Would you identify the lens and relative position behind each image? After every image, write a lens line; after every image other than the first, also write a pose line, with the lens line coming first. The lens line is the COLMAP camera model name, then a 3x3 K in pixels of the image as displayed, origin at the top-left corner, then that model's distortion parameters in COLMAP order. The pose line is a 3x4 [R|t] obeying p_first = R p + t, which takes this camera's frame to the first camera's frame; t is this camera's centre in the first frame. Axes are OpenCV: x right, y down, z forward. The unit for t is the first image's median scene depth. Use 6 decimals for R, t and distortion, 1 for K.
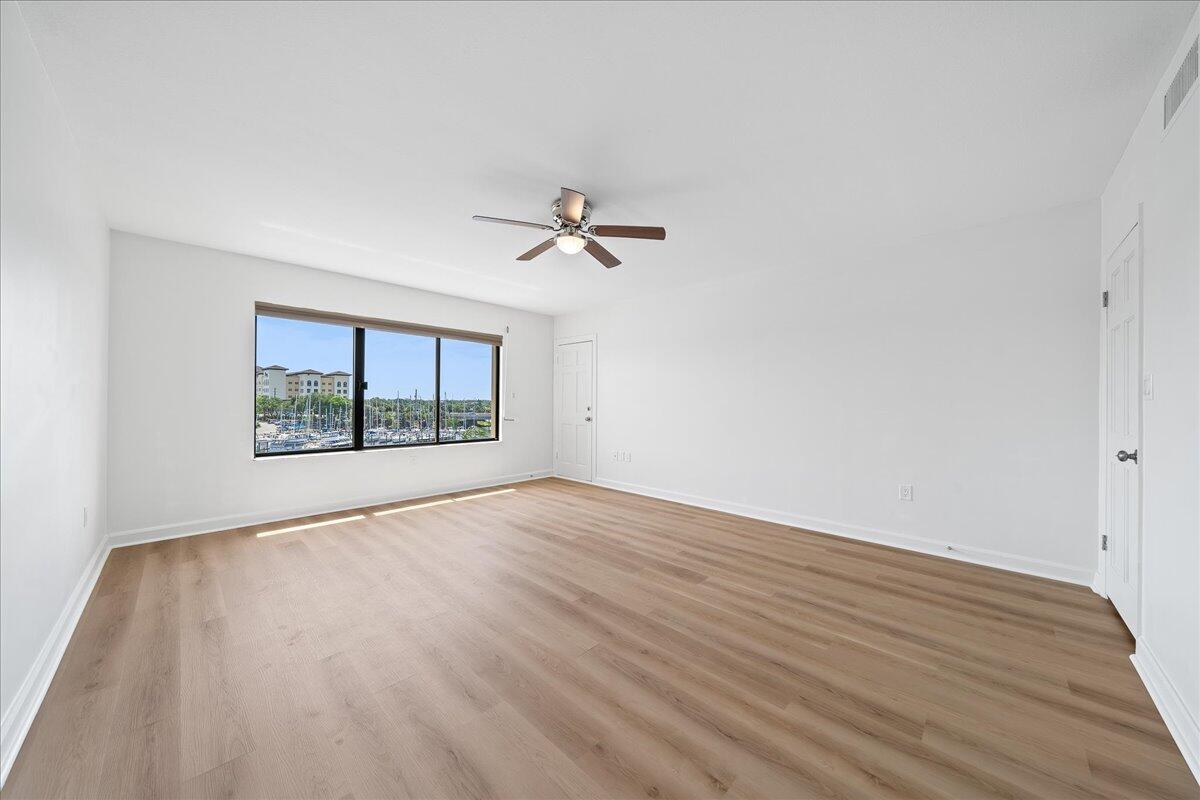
lens RADIAL K [[412.8, 0, 603.5], [0, 412.8, 401.2], [0, 0, 1]] dist [-0.004551, -0.000192]
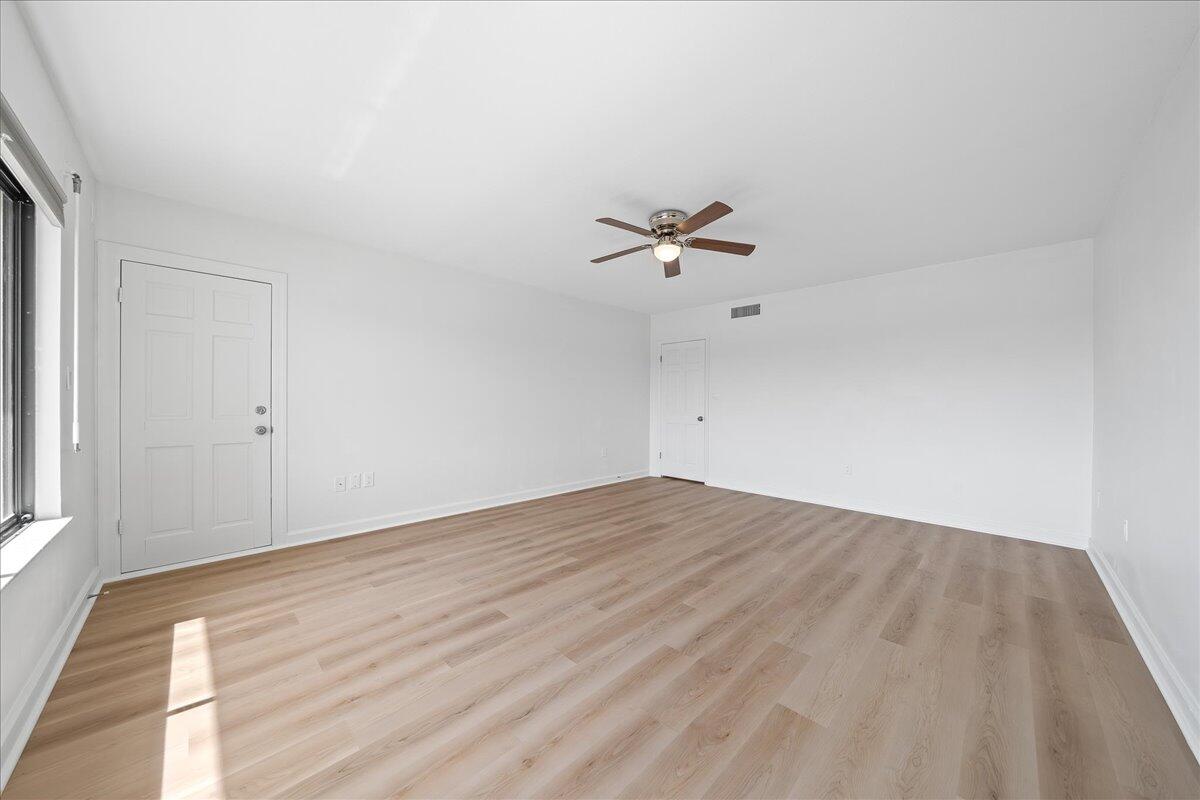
lens RADIAL K [[412.8, 0, 604.0], [0, 412.8, 400.2], [0, 0, 1]] dist [-0.004551, -0.000192]
pose [[0.010017, -0.003449, 0.999944, -0.845203], [-0.007920, 0.999962, 0.003529, 0.000793], [-0.999918, -0.007955, 0.009989, 0.851860]]
